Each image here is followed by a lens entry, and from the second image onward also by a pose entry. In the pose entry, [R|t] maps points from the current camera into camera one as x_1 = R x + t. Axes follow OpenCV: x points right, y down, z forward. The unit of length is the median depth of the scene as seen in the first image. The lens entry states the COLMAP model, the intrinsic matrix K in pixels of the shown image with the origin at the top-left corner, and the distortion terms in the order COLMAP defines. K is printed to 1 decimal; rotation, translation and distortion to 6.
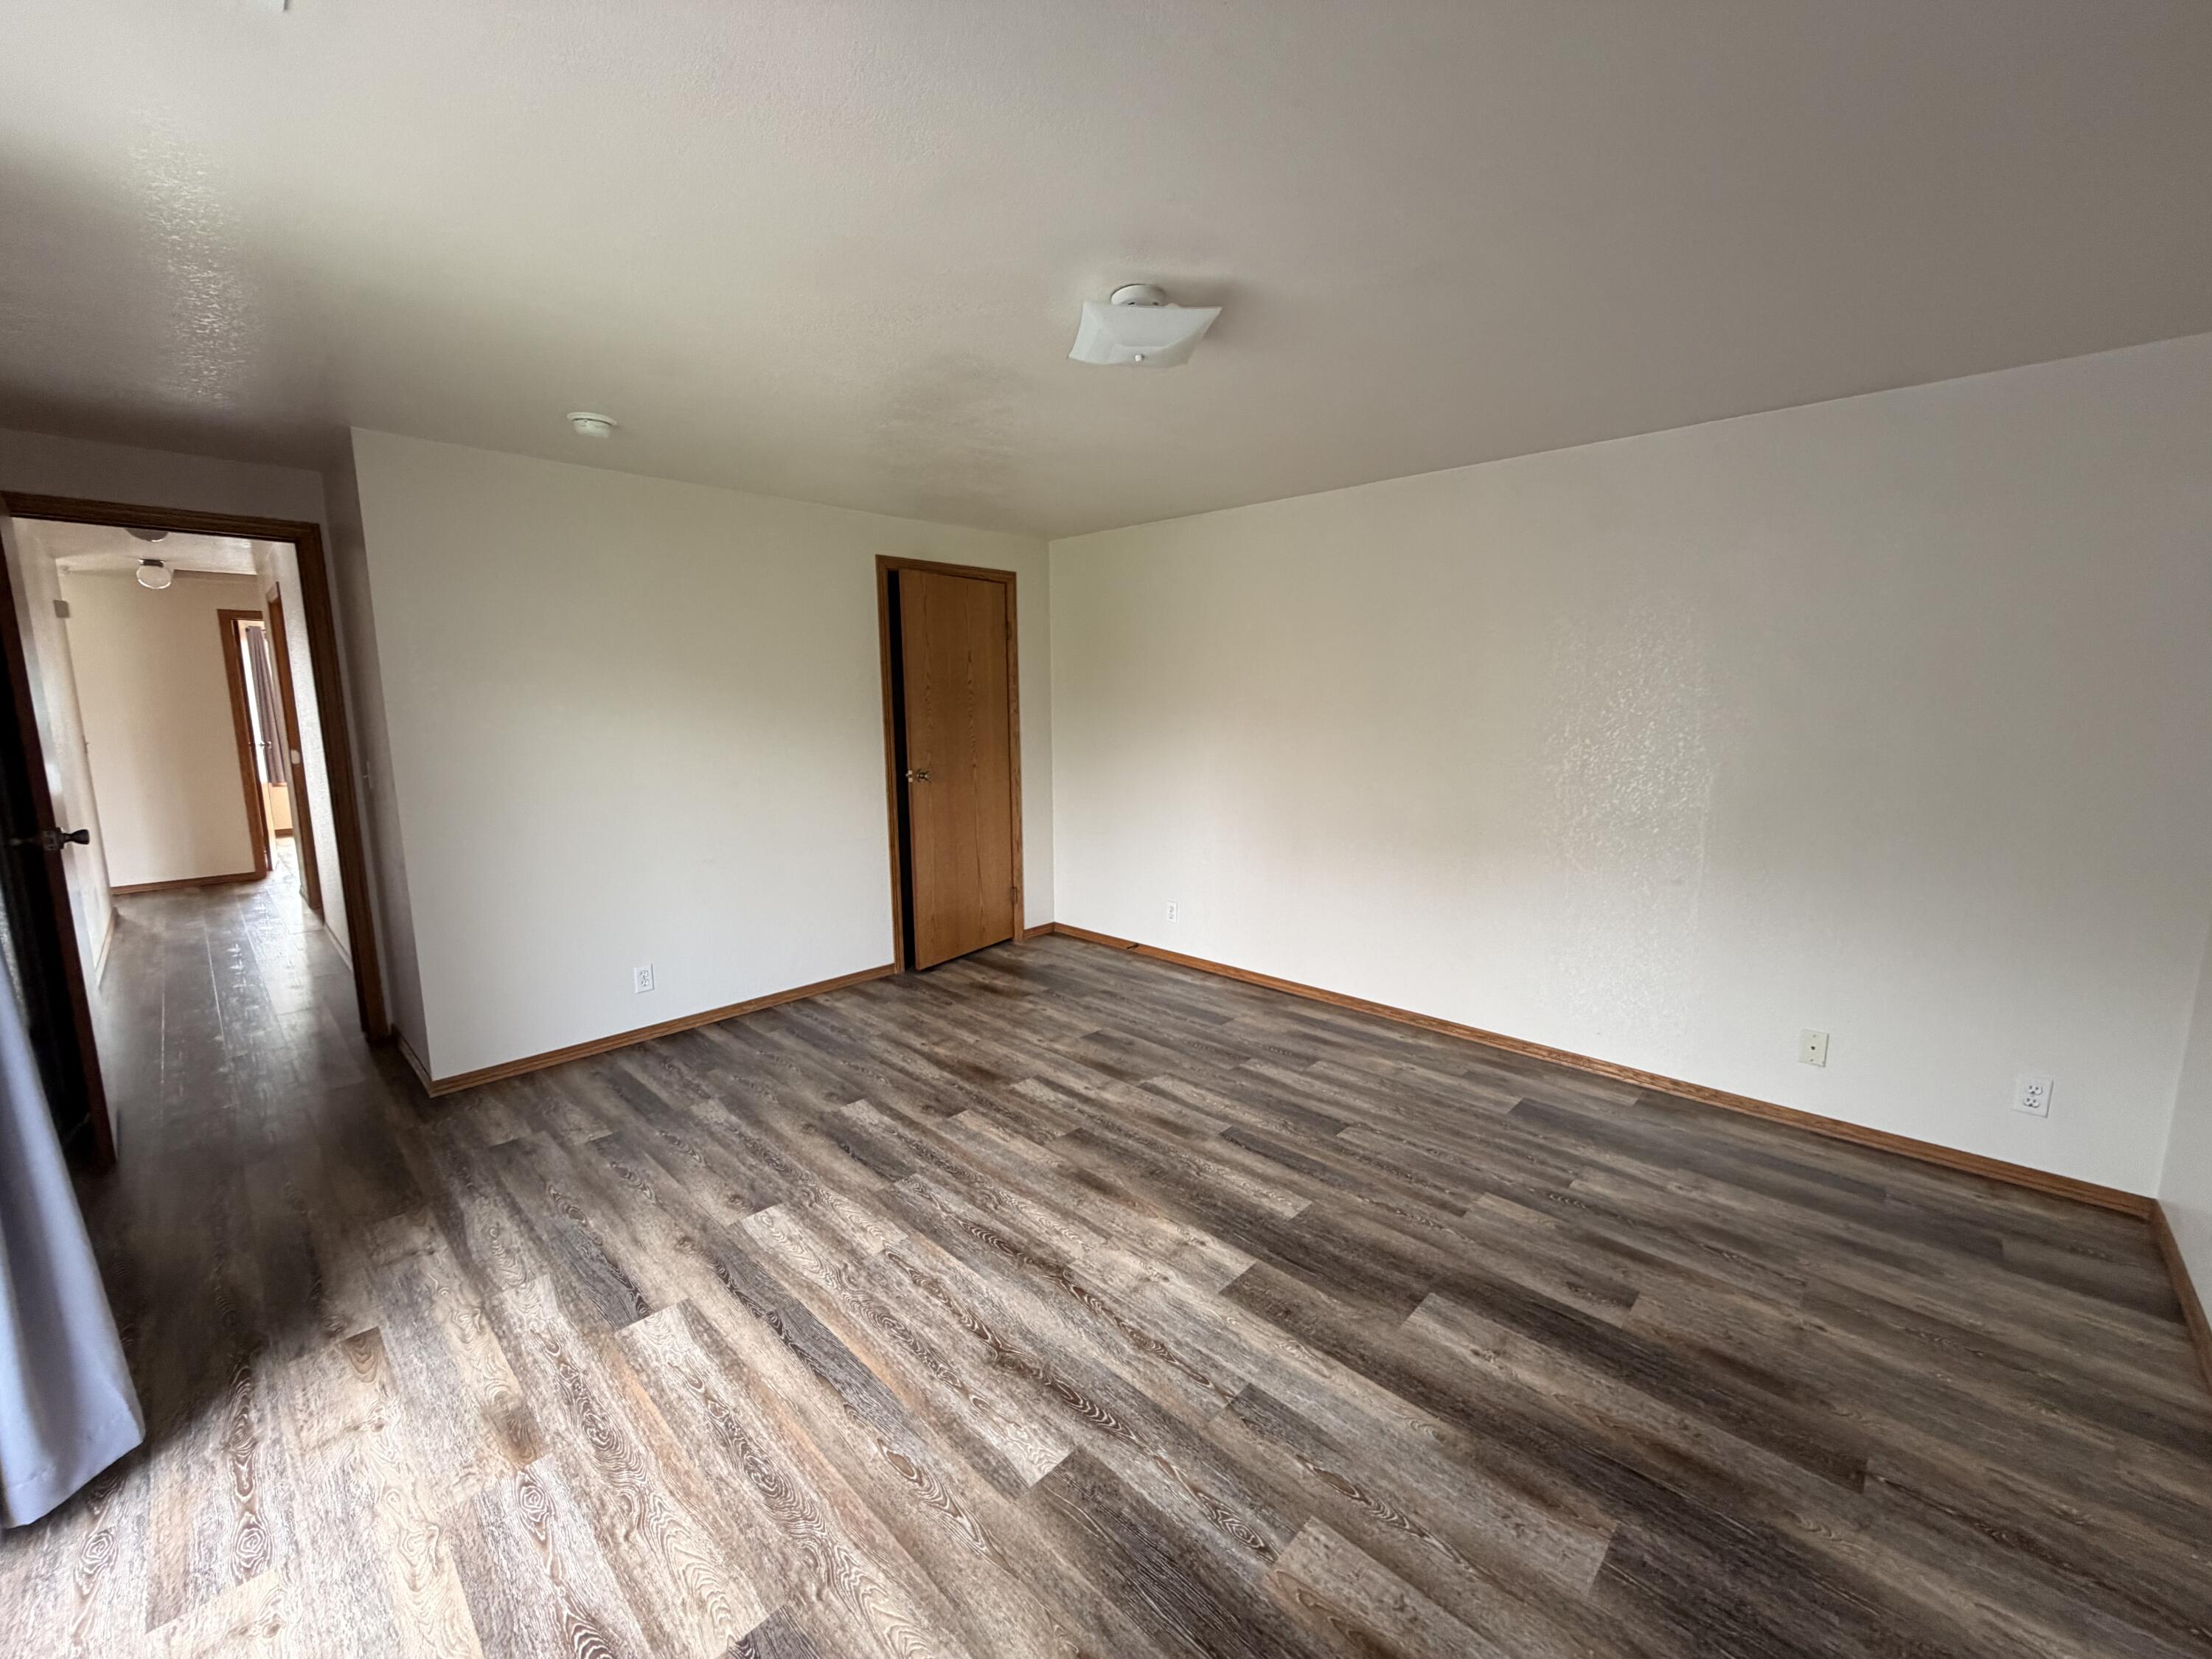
lens RADIAL K [[881.2, 0, 1104.9], [0, 881.2, 827.4], [0, 0, 1]] dist [-0.002366, -0.000188]
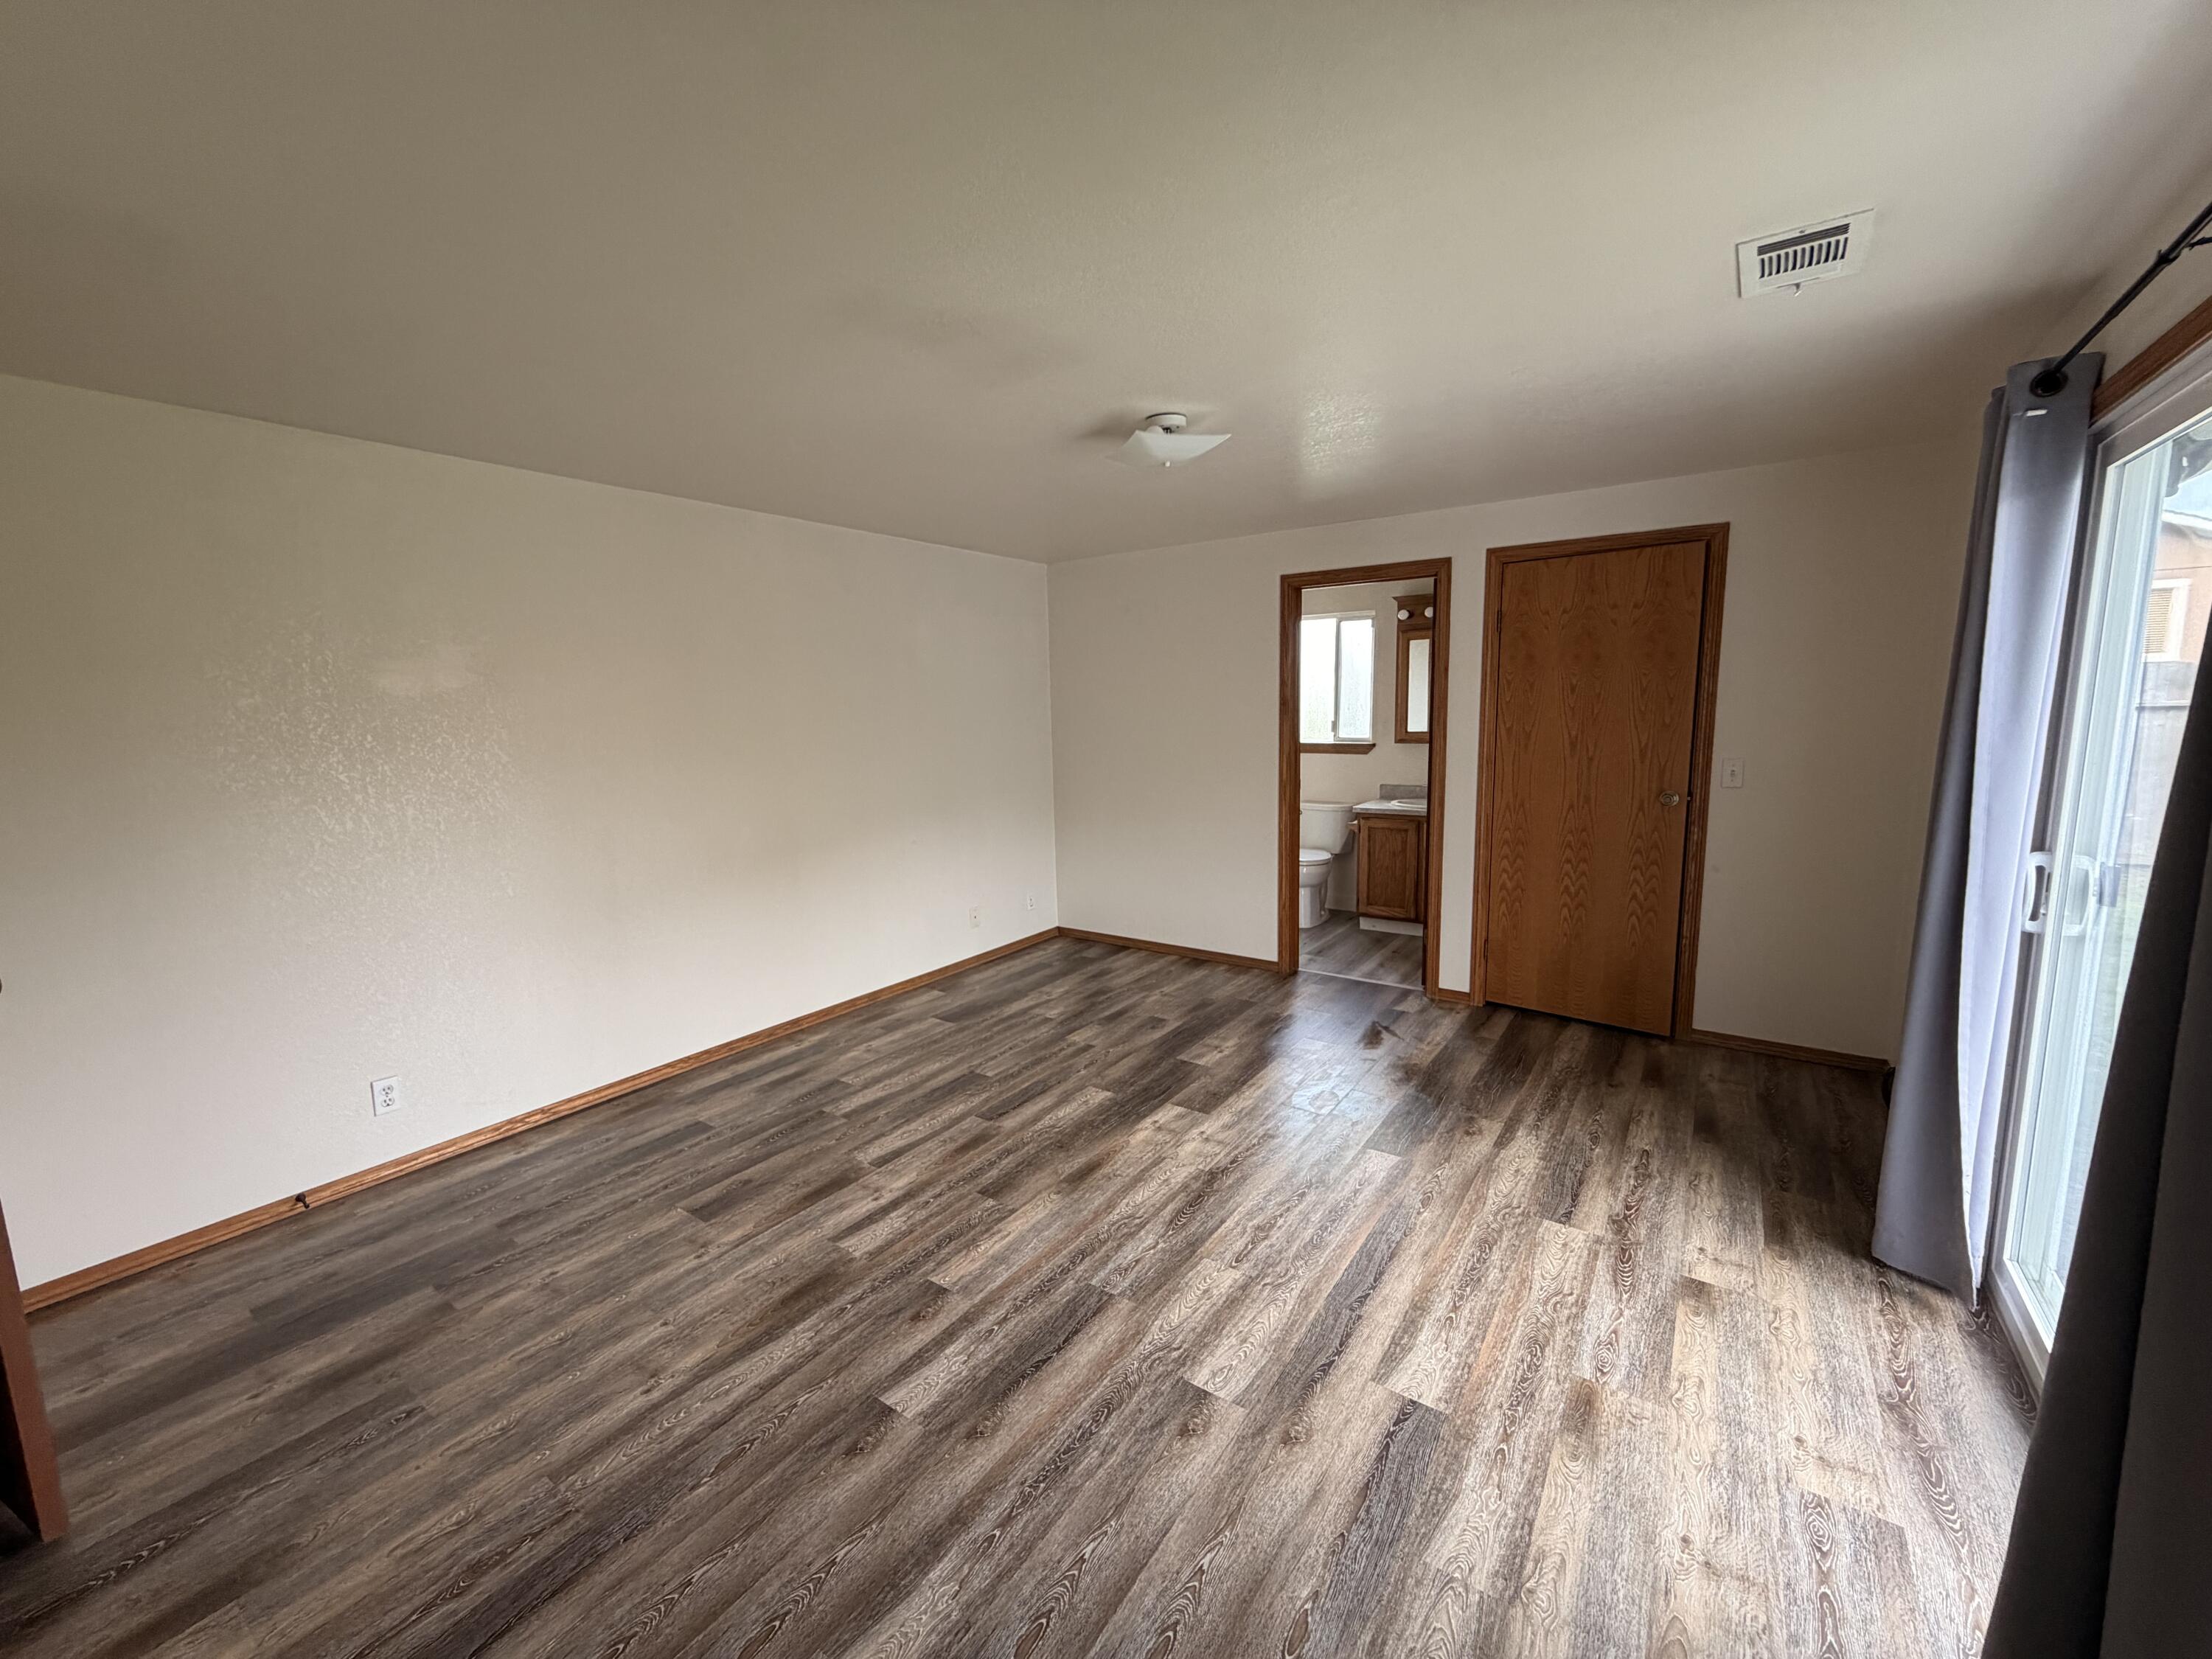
lens RADIAL K [[881.2, 0, 1105.8], [0, 881.2, 829.3], [0, 0, 1]] dist [-0.002366, -0.000188]
pose [[-0.151285, -0.133518, 0.979431, -1.056459], [0.168671, 0.972818, 0.158670, -0.173204], [-0.973993, 0.189206, -0.124652, 1.082117]]
